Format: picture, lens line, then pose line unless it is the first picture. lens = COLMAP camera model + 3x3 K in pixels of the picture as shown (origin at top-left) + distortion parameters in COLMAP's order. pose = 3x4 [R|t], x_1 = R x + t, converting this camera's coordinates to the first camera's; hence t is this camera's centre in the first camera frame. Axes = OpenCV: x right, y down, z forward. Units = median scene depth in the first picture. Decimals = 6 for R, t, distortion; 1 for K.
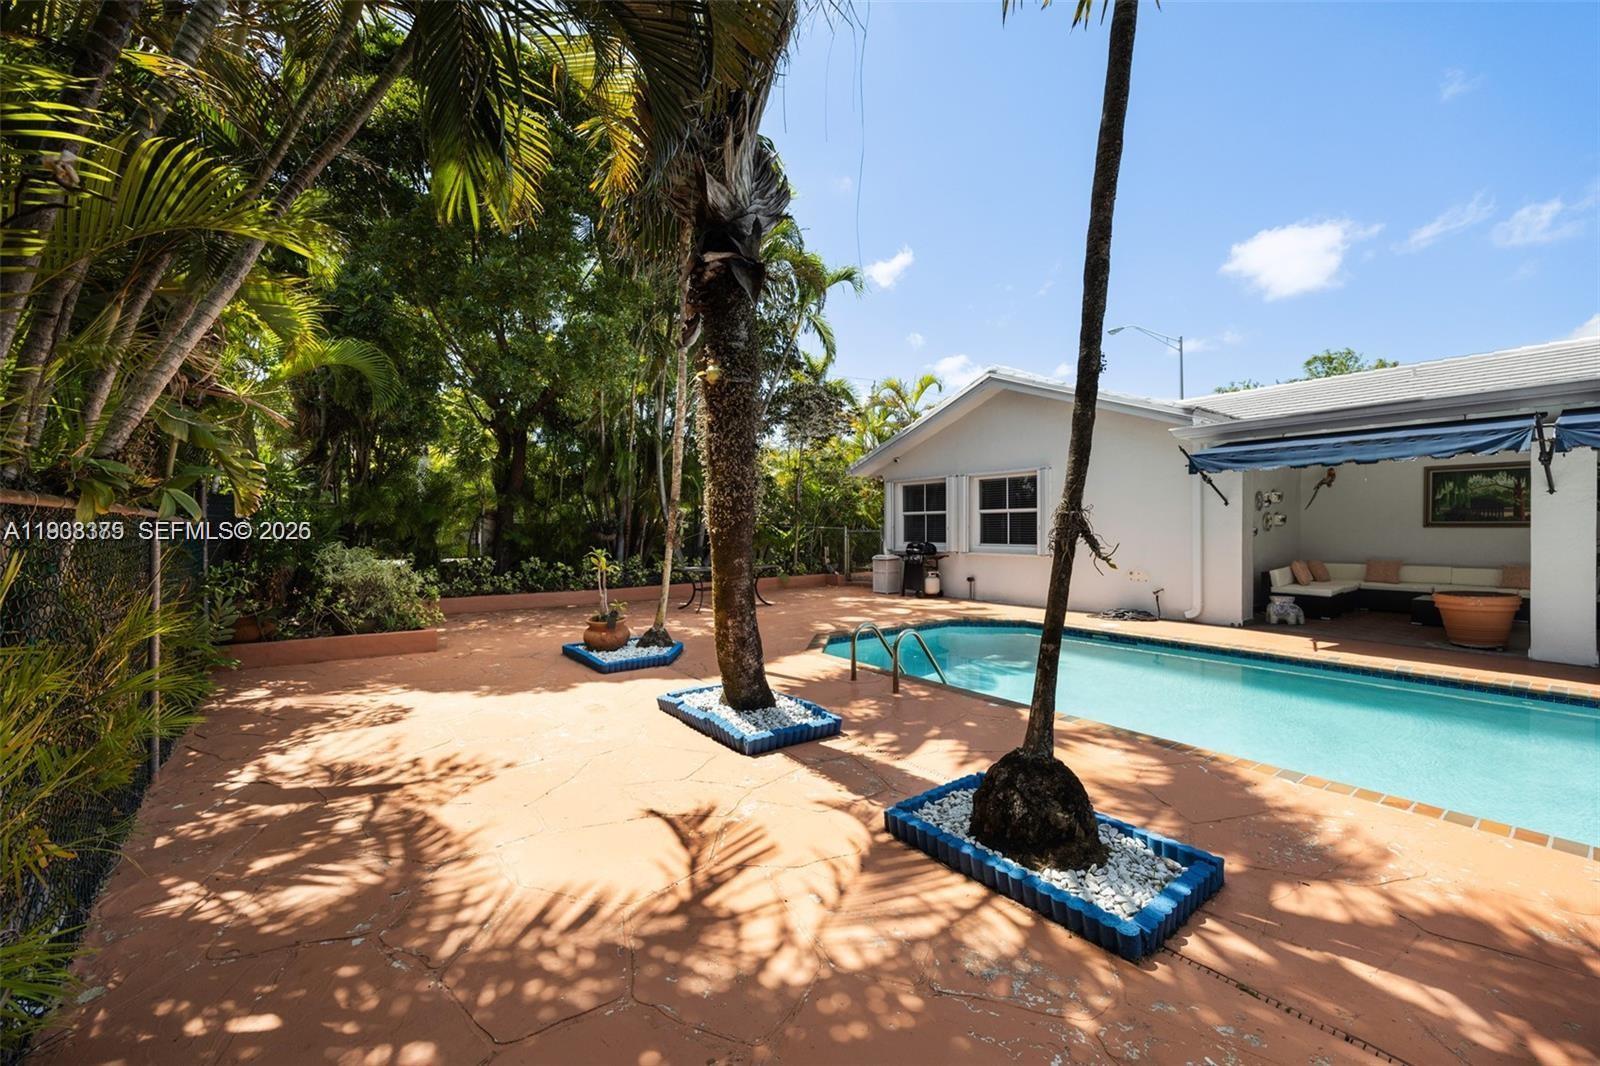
lens RADIAL K [[618.8, 0, 794.2], [0, 618.8, 520.7], [0, 0, 1]] dist [-0.000251, 0.000228]
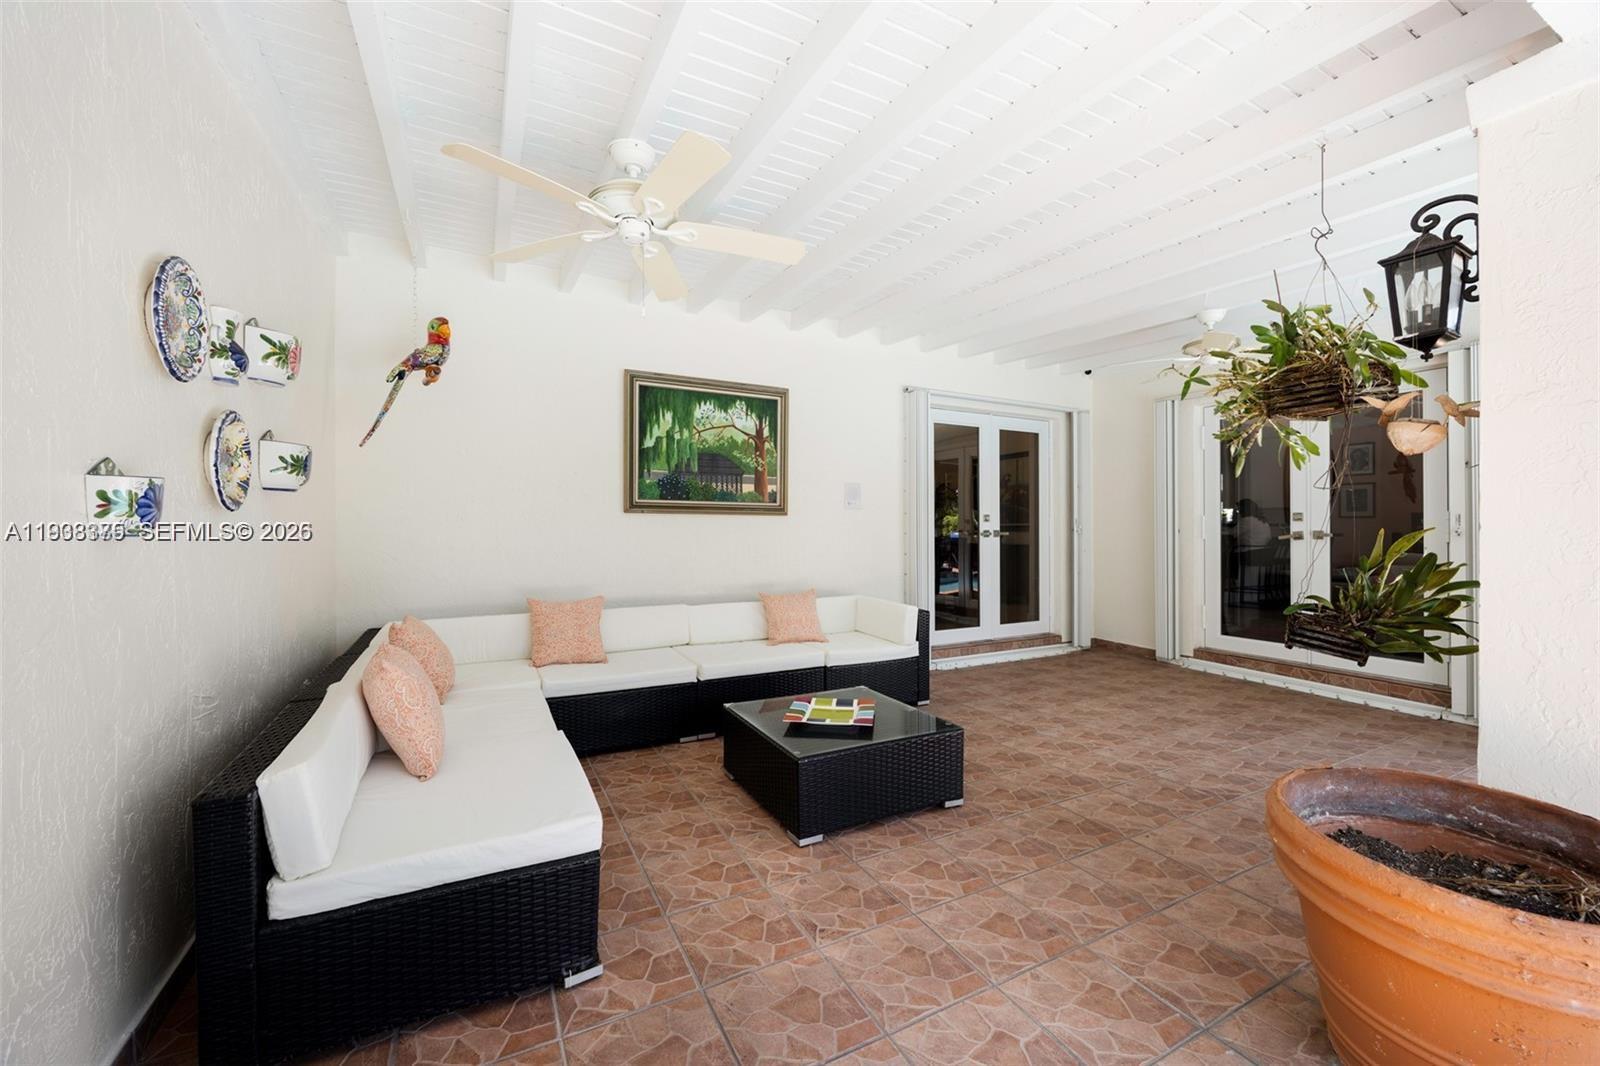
lens RADIAL K [[618.8, 0, 794.2], [0, 618.8, 520.7], [0, 0, 1]] dist [-0.000251, 0.000228]
pose [[0.150364, 0.018220, 0.988463, 0.637755], [-0.014365, 0.999765, -0.016243, 0.021678], [-0.988526, -0.011757, 0.150591, 0.843586]]
